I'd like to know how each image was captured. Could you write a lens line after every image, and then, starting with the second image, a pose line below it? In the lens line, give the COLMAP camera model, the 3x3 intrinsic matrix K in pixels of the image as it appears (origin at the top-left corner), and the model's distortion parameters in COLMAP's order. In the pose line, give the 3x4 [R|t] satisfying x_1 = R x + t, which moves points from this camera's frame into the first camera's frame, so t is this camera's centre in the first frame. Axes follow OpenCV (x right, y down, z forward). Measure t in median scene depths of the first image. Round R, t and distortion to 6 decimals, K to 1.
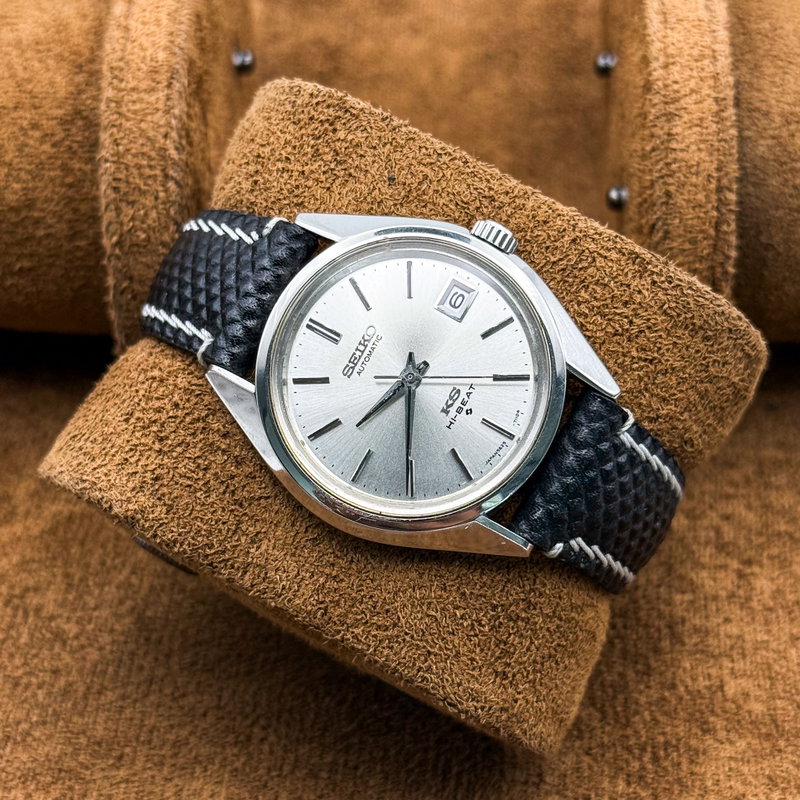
lens RADIAL K [[2012.0, 0, 400.0], [0, 2012.0, 400.0], [0, 0, 1]] dist [-0.039328, -0.107910]
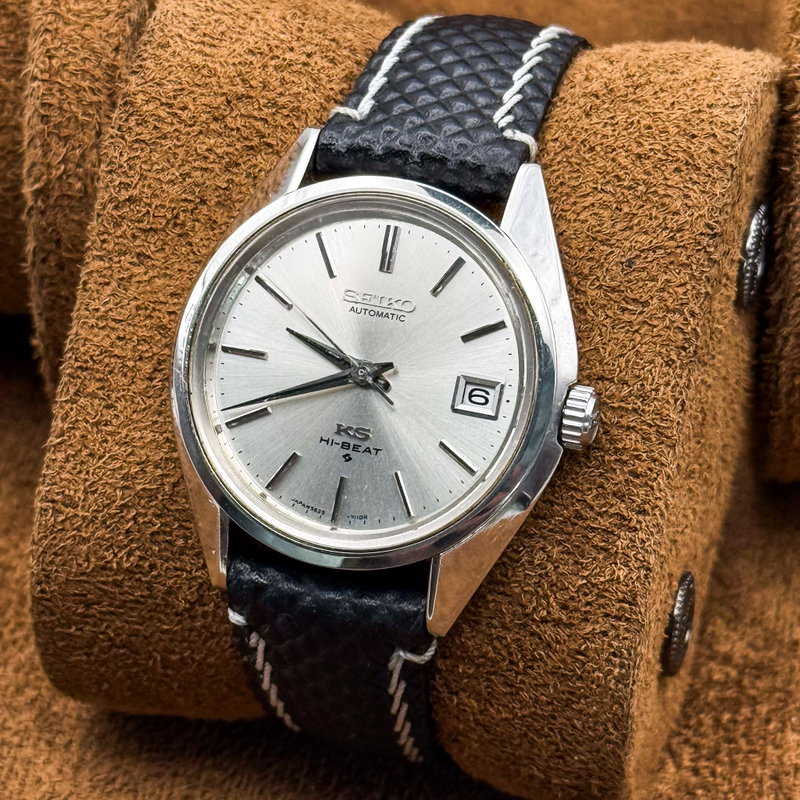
lens RADIAL K [[3160.7, 0, 398.8], [0, 3160.7, 464.5], [0, 0, 1]] dist [-0.041225, -1.644396]
pose [[0.308064, 0.946916, -0.091903, 0.151739], [-0.889822, 0.320968, 0.324340, -0.398321], [0.336621, -0.018140, 0.941465, -0.150282]]
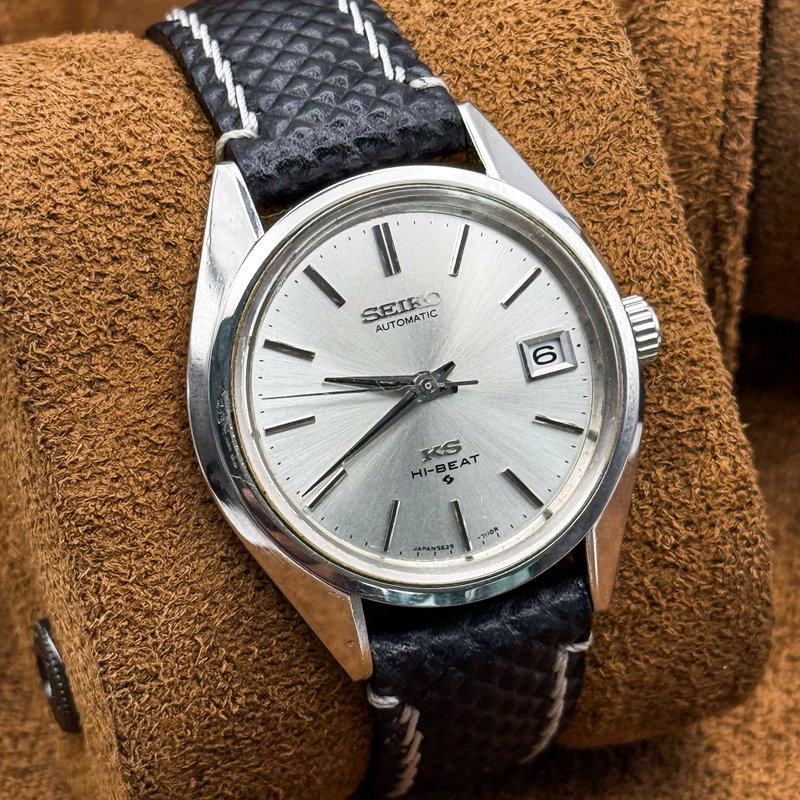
lens RADIAL K [[3160.7, 0, 398.8], [0, 3160.7, 464.5], [0, 0, 1]] dist [-0.041225, -1.644396]
pose [[0.678873, 0.712102, 0.179004, -0.172891], [-0.716314, 0.695866, -0.051626, 0.068944], [-0.161326, -0.093175, 0.982493, -0.081808]]
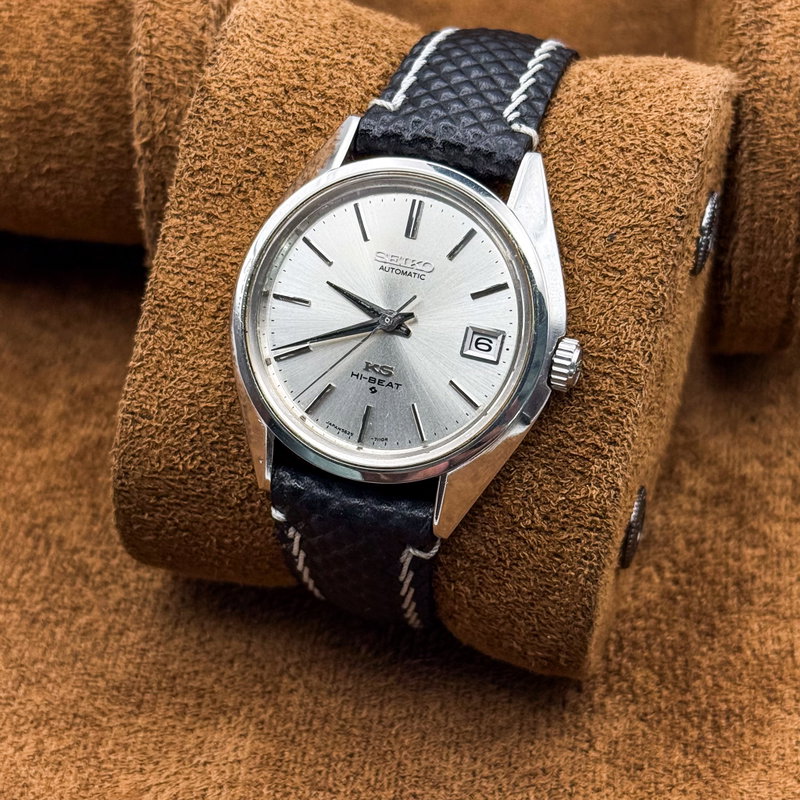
lens RADIAL K [[2032.9, 0, 391.0], [0, 2032.9, 440.2], [0, 0, 1]] dist [0.042135, -0.838391]
pose [[0.272533, 0.961205, -0.042560, 0.097976], [-0.900737, 0.270439, 0.339907, -0.313783], [0.338230, -0.054300, 0.939496, 0.089625]]
